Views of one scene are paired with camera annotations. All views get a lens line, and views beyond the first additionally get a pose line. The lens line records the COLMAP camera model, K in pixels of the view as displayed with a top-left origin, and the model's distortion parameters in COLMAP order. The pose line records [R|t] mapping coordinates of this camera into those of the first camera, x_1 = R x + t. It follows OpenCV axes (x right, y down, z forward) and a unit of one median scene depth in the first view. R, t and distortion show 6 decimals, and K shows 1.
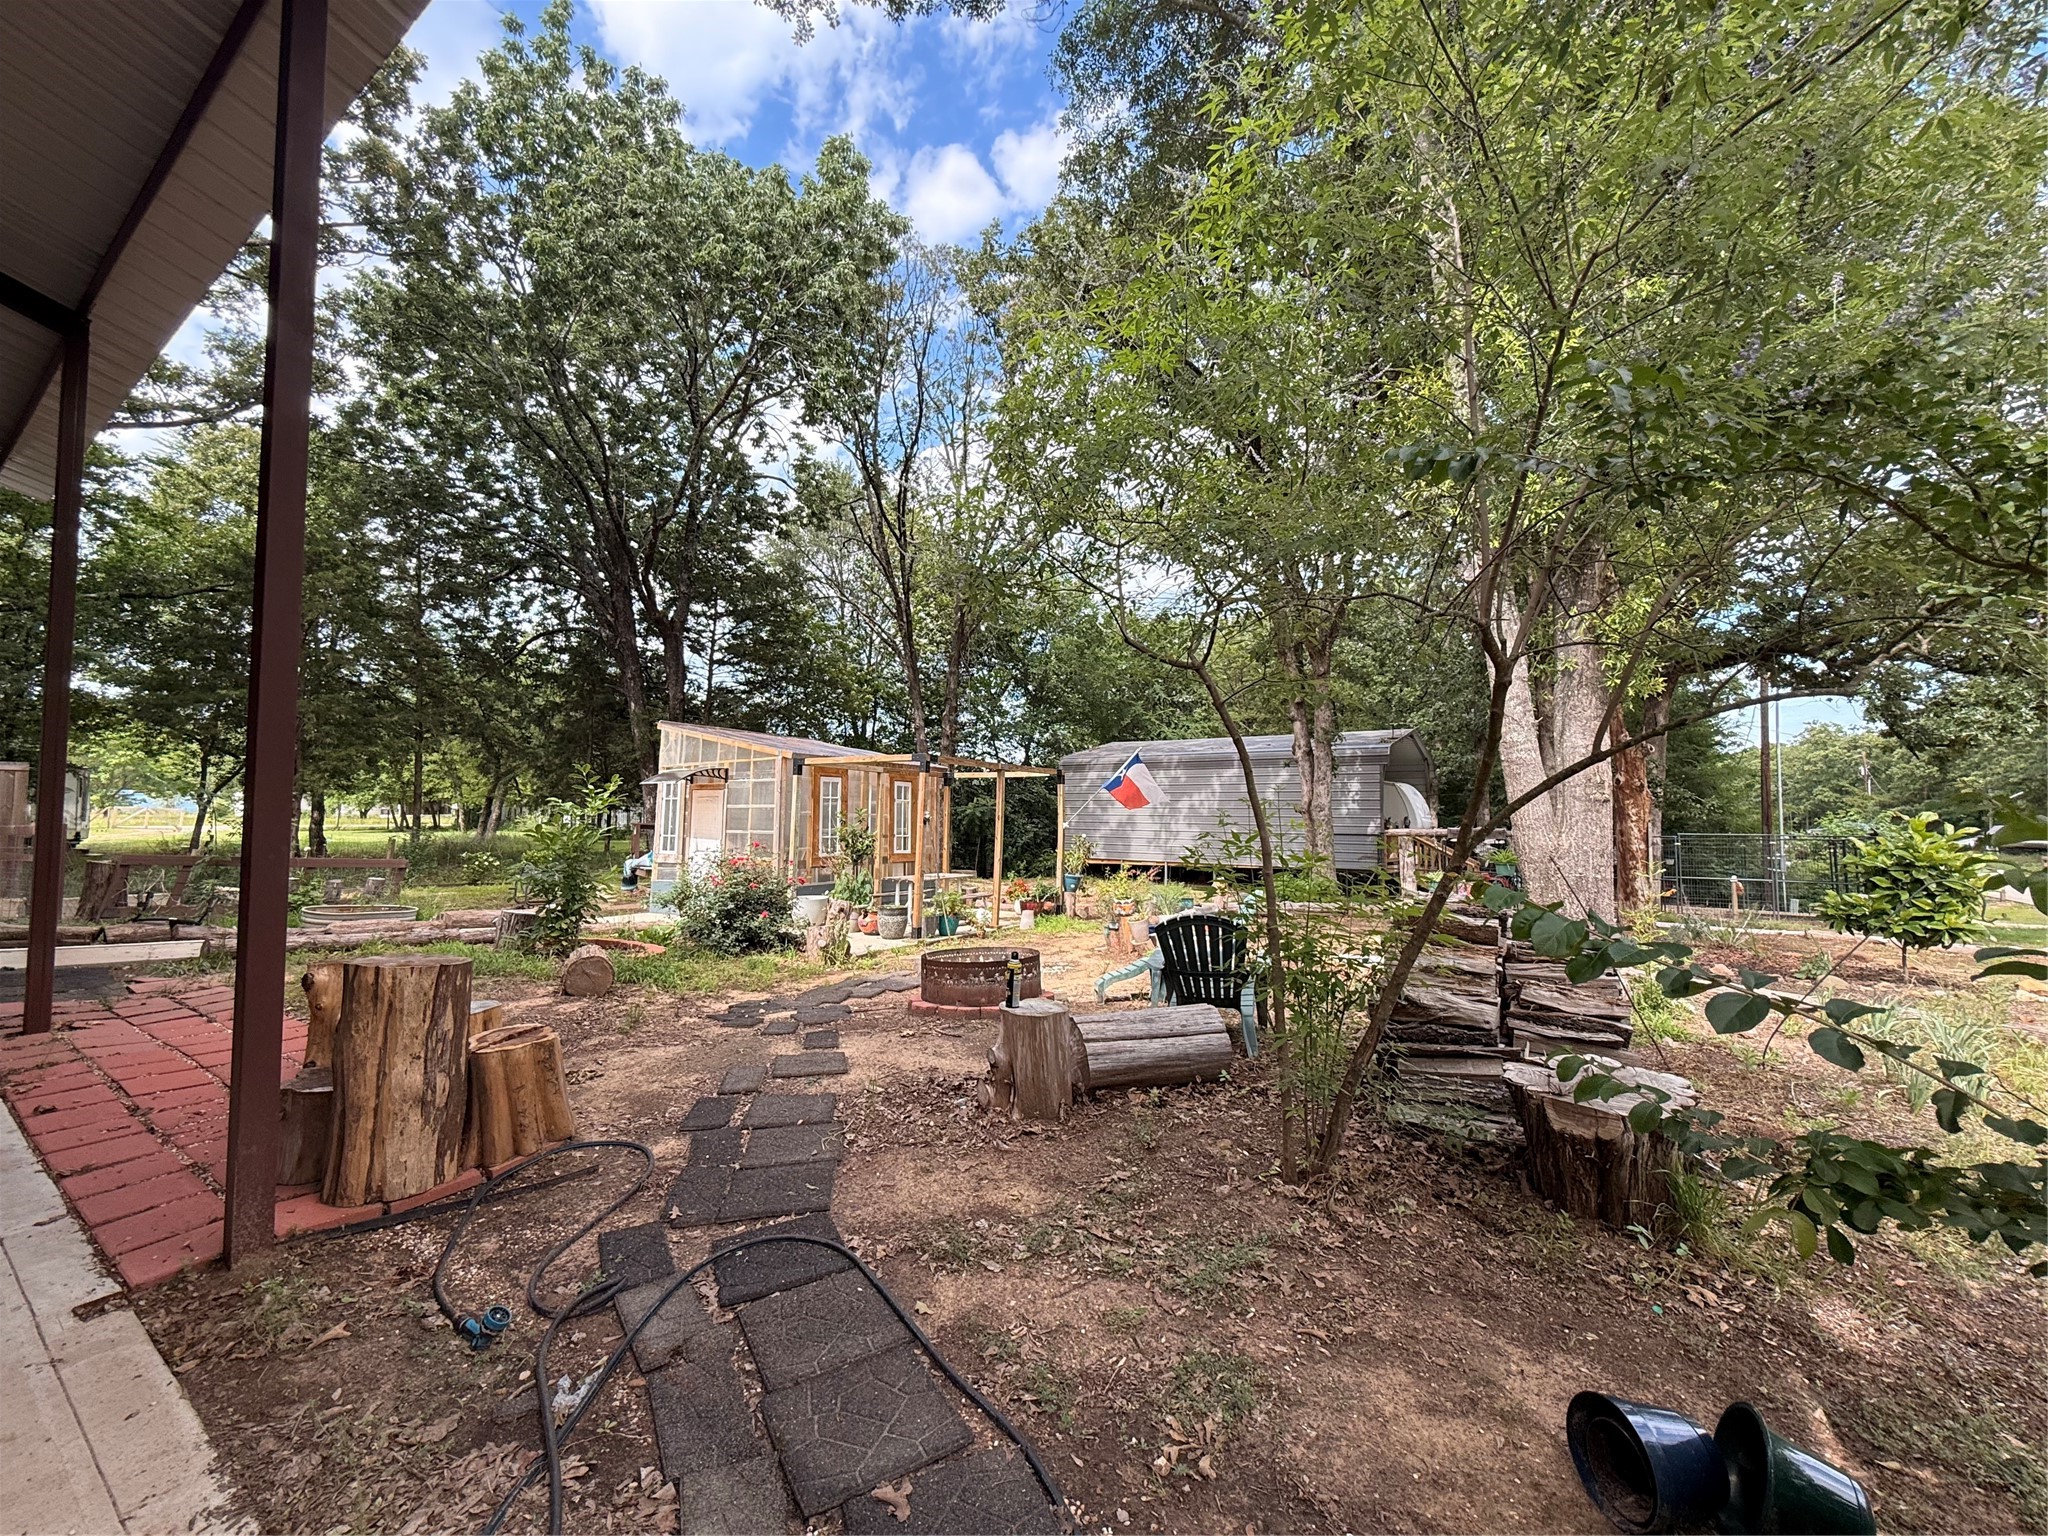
lens RADIAL K [[816.6, 0, 1024.0], [0, 816.6, 768.0], [0, 0, 1]] dist [-0.000802, -0.000258]
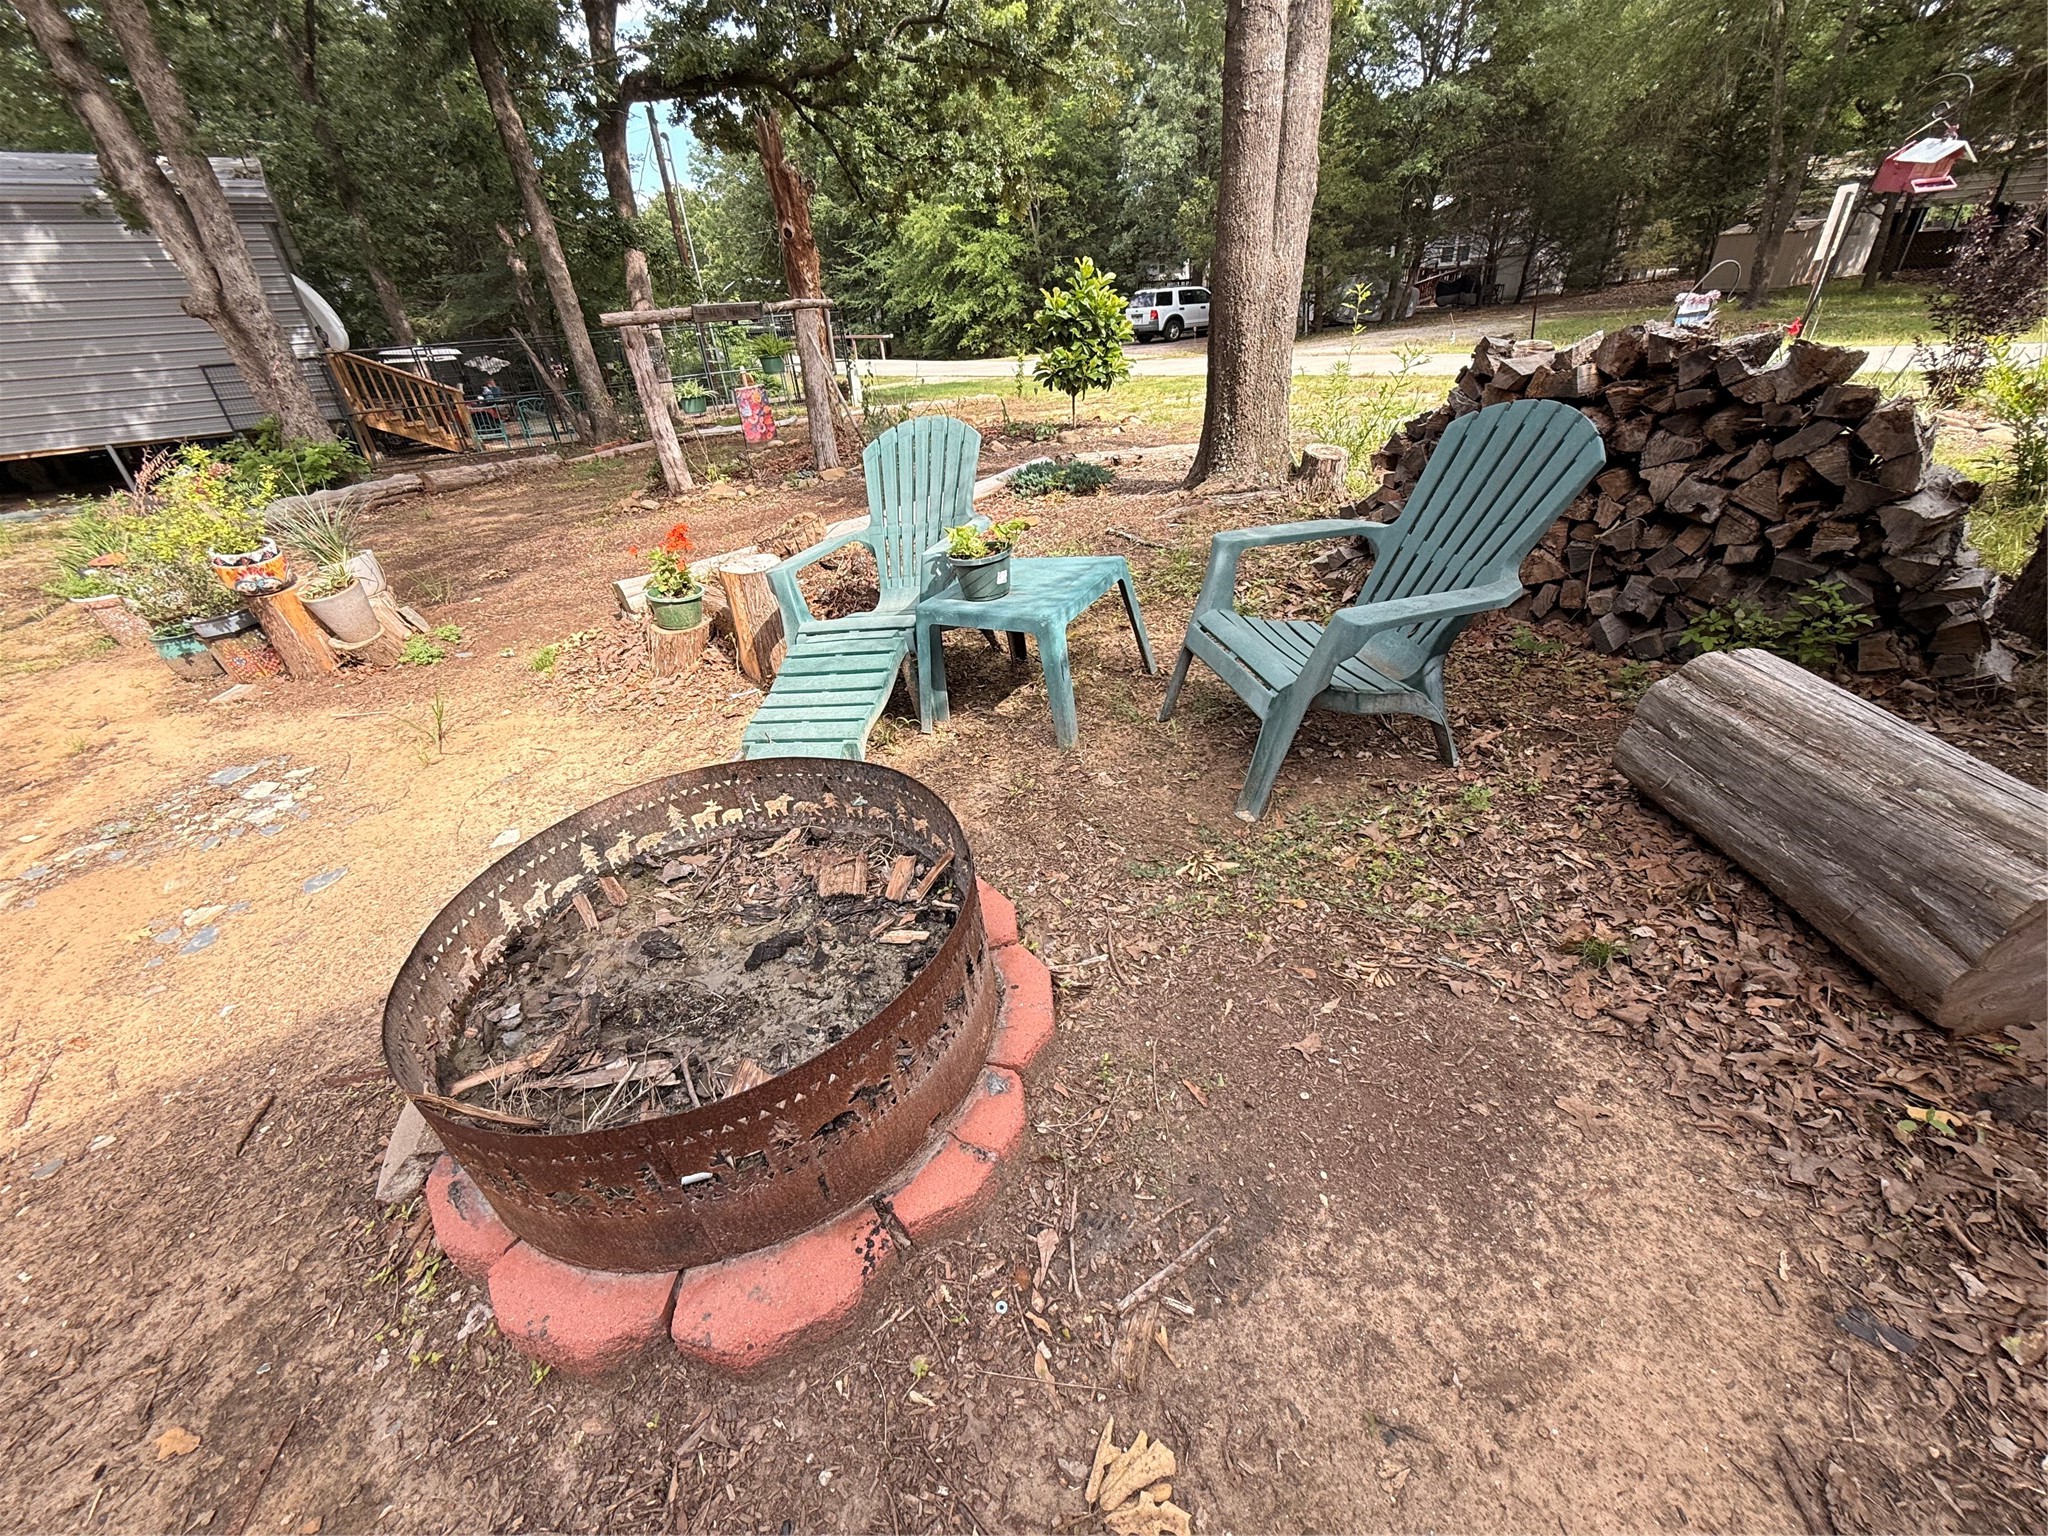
lens RADIAL K [[816.6, 0, 1024.0], [0, 816.6, 768.0], [0, 0, 1]] dist [-0.000802, -0.000258]
pose [[0.311791, -0.497992, 0.809191, -0.067026], [0.004361, 0.852386, 0.522895, 0.029686], [-0.950141, -0.159505, 0.267938, 0.313656]]
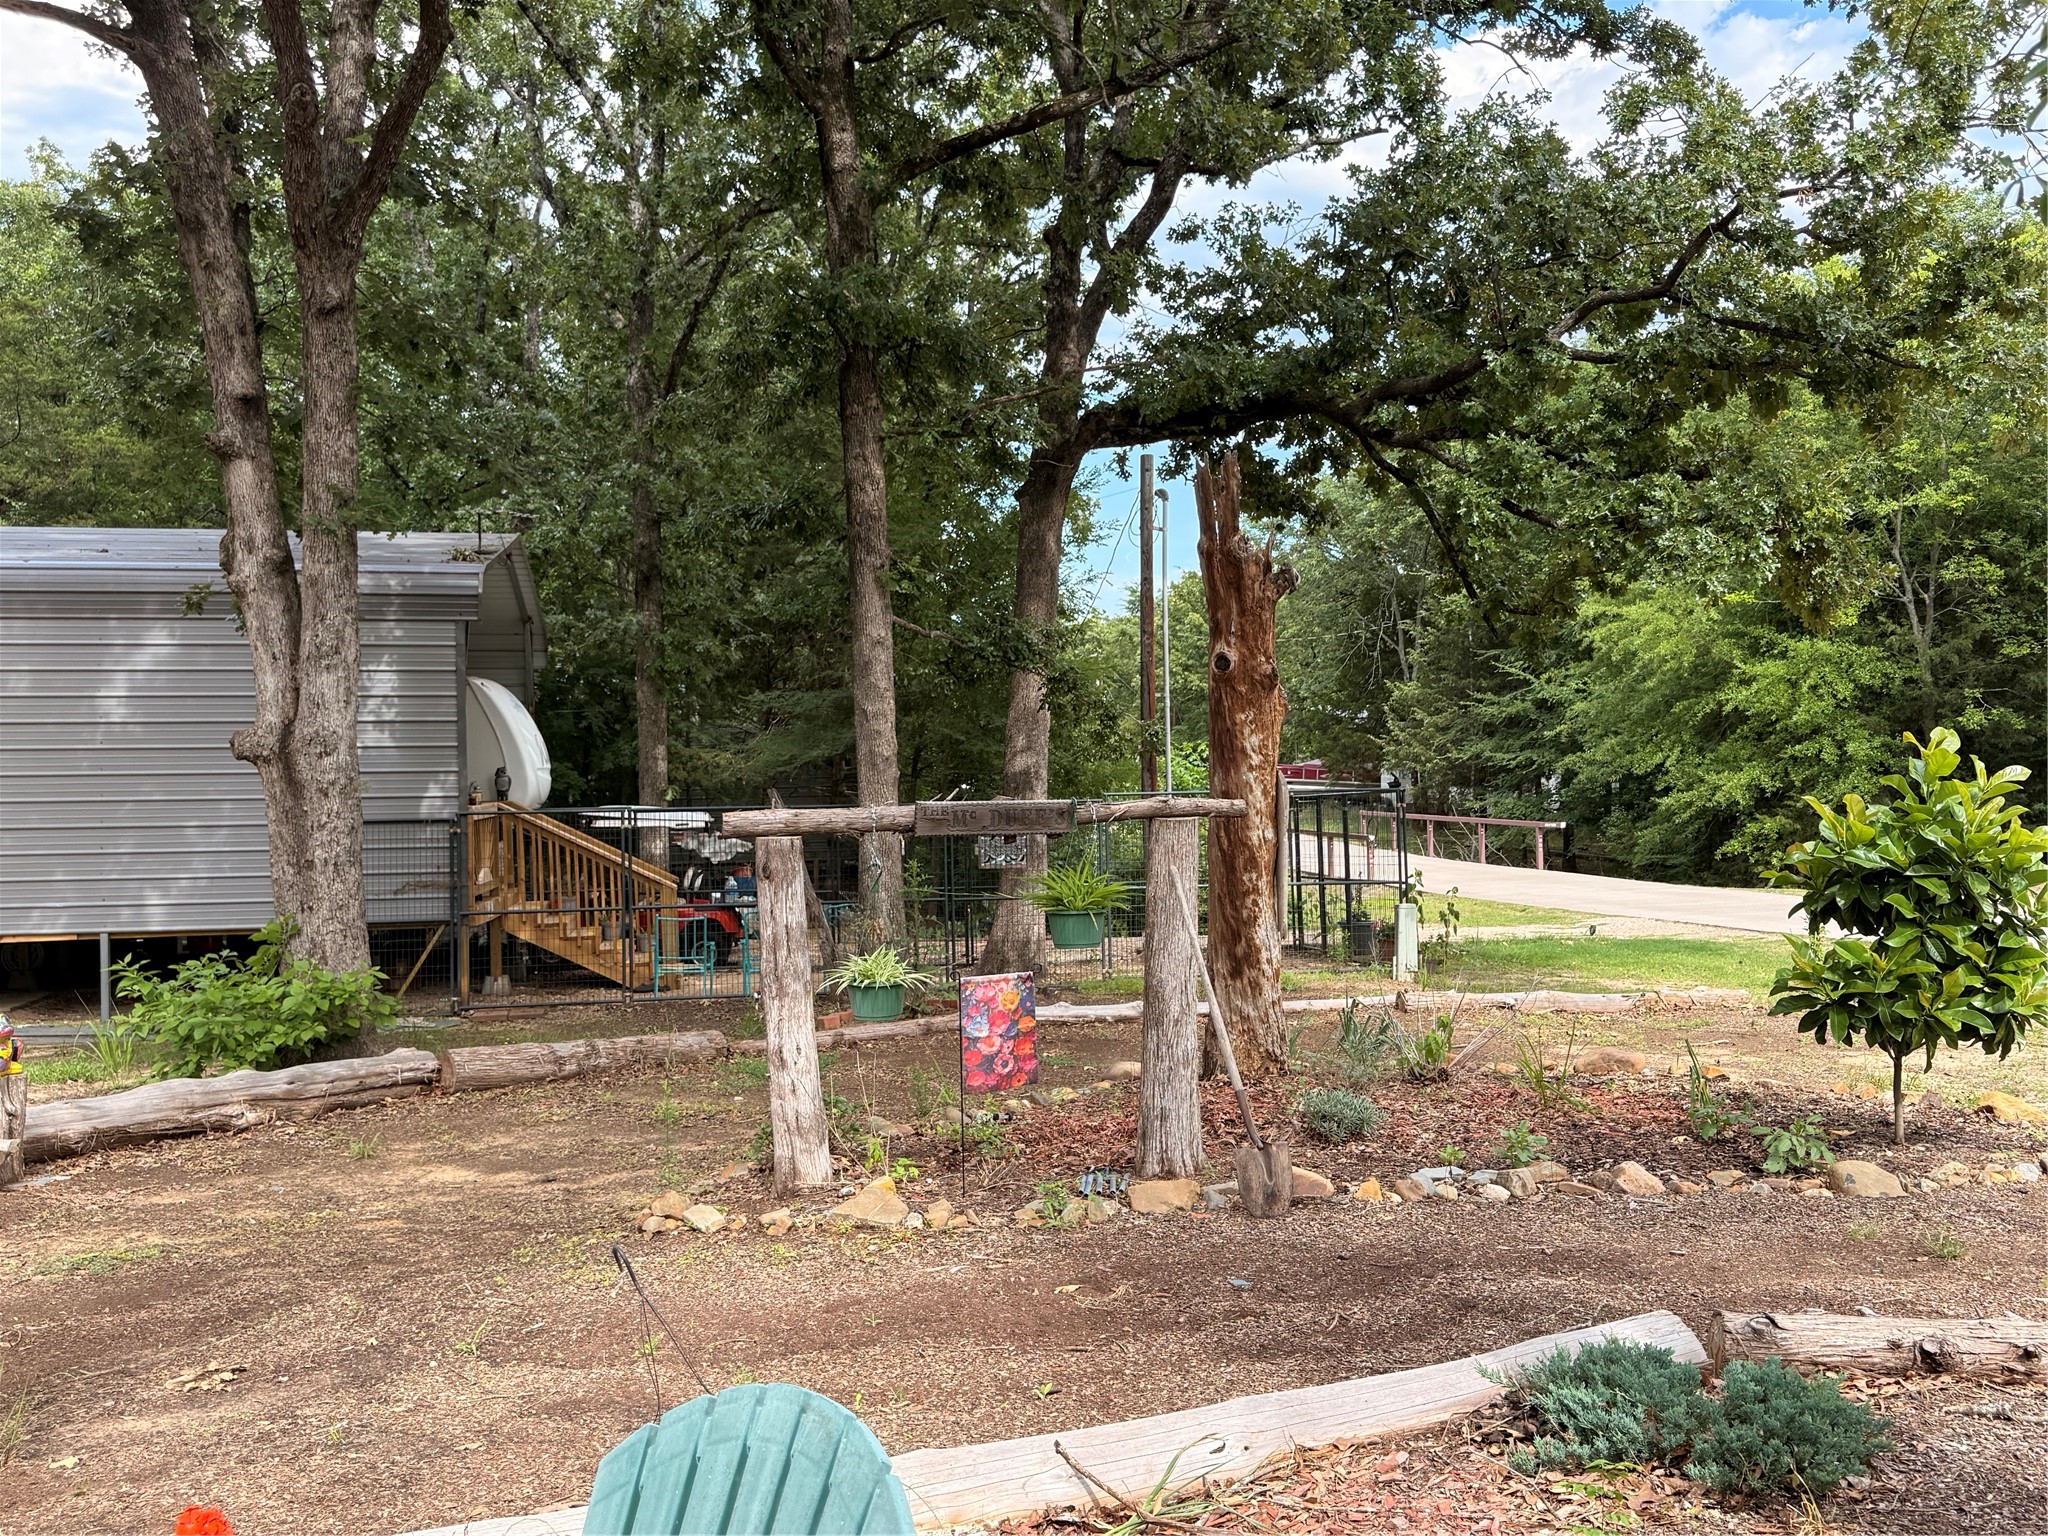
lens RADIAL K [[1802.7, 0, 1041.2], [0, 1802.7, 764.1], [0, 0, 1]] dist [0.135129, -0.255243]
pose [[0.693509, -0.018896, 0.720200, 0.048885], [-0.022333, 0.998612, 0.047706, 0.016585], [-0.720102, -0.049169, 0.692124, 0.314759]]
